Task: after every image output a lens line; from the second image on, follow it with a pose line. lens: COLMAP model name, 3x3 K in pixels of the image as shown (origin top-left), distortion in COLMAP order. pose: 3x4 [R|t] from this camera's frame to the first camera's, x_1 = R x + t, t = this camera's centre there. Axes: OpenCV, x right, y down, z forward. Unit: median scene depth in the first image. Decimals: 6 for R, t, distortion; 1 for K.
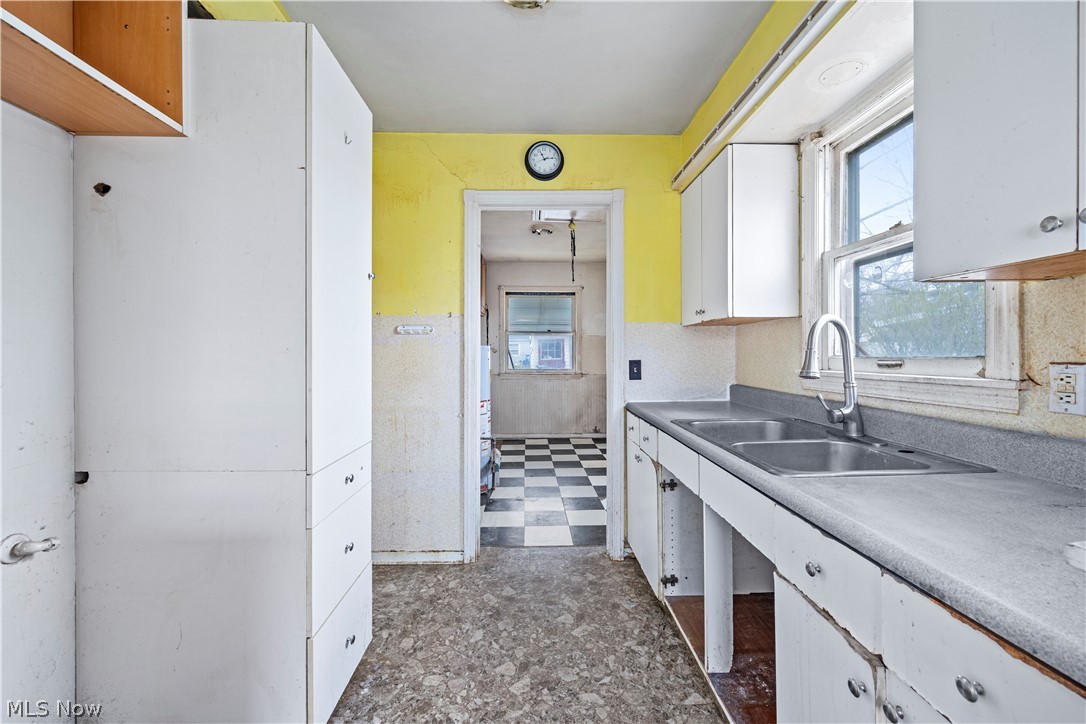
lens RADIAL K [[434.0, 0, 546.1], [0, 434.0, 356.5], [0, 0, 1]] dist [-0.010266, 0.000853]
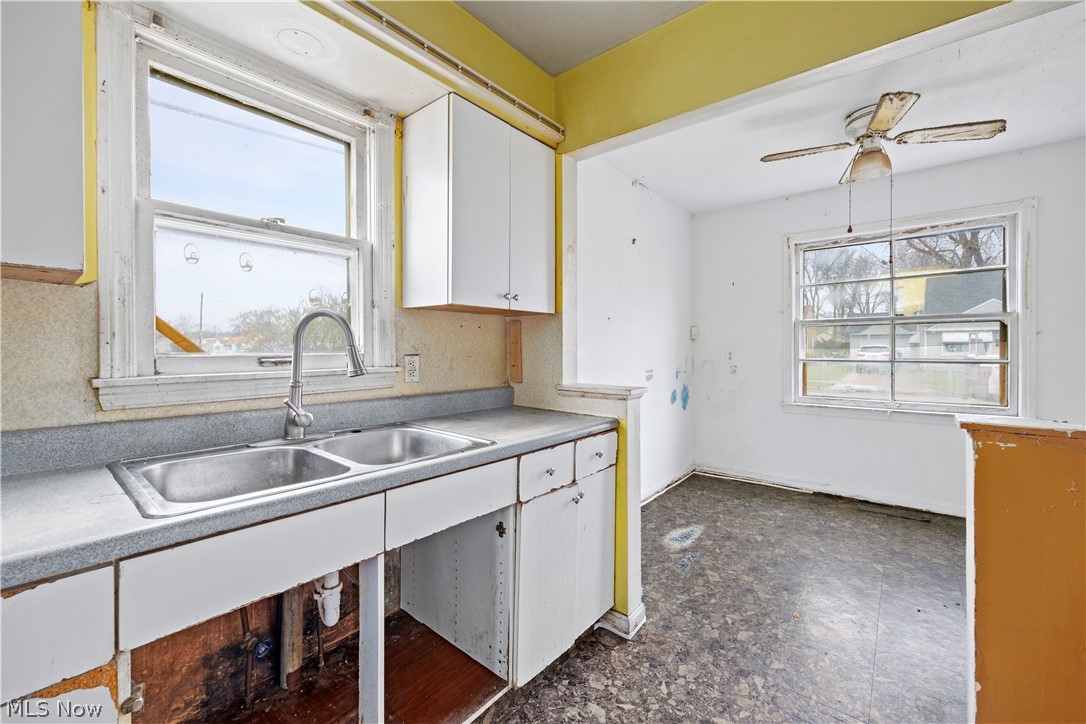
lens RADIAL K [[434.0, 0, 546.4], [0, 434.0, 351.4], [0, 0, 1]] dist [-0.010266, 0.000853]
pose [[-0.753690, -0.006871, 0.657194, -0.231064], [0.003643, 0.999886, 0.014632, -0.012037], [-0.657220, 0.013422, -0.753579, 1.014103]]
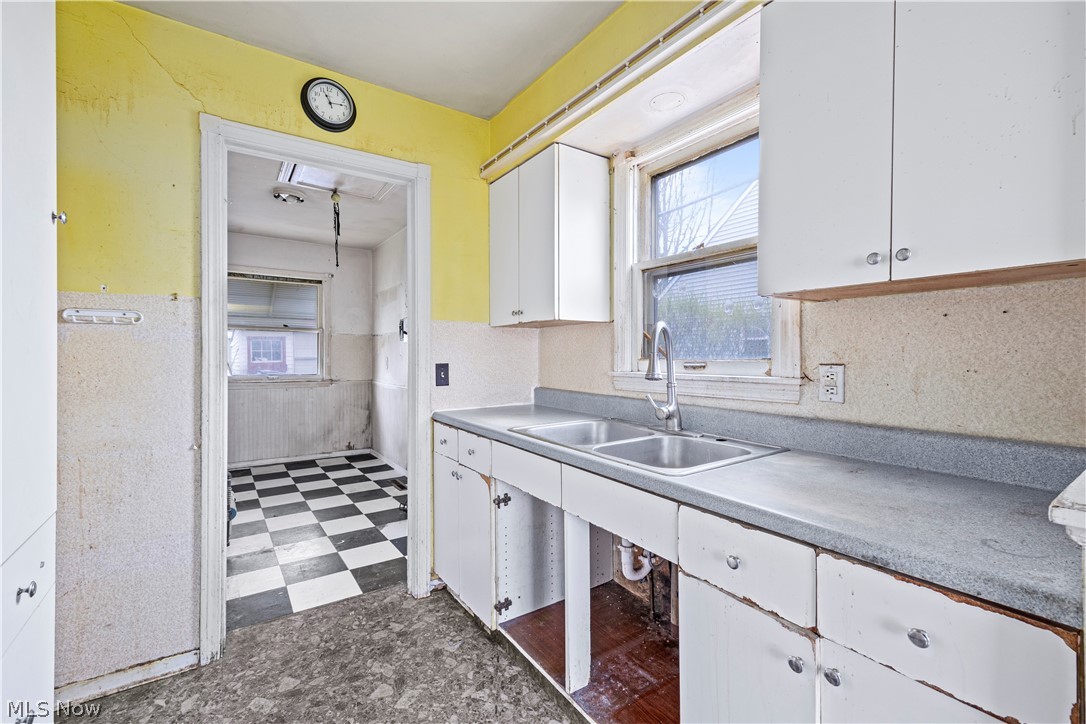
lens RADIAL K [[462.3, 0, 544.4], [0, 462.3, 358.9], [0, 0, 1]] dist [0.006258, -0.000707]
pose [[0.842177, -0.000808, 0.539201, -0.163782], [0.000659, 1.000000, 0.000469, -0.001221], [-0.539201, -0.000039, 0.842177, 0.128599]]
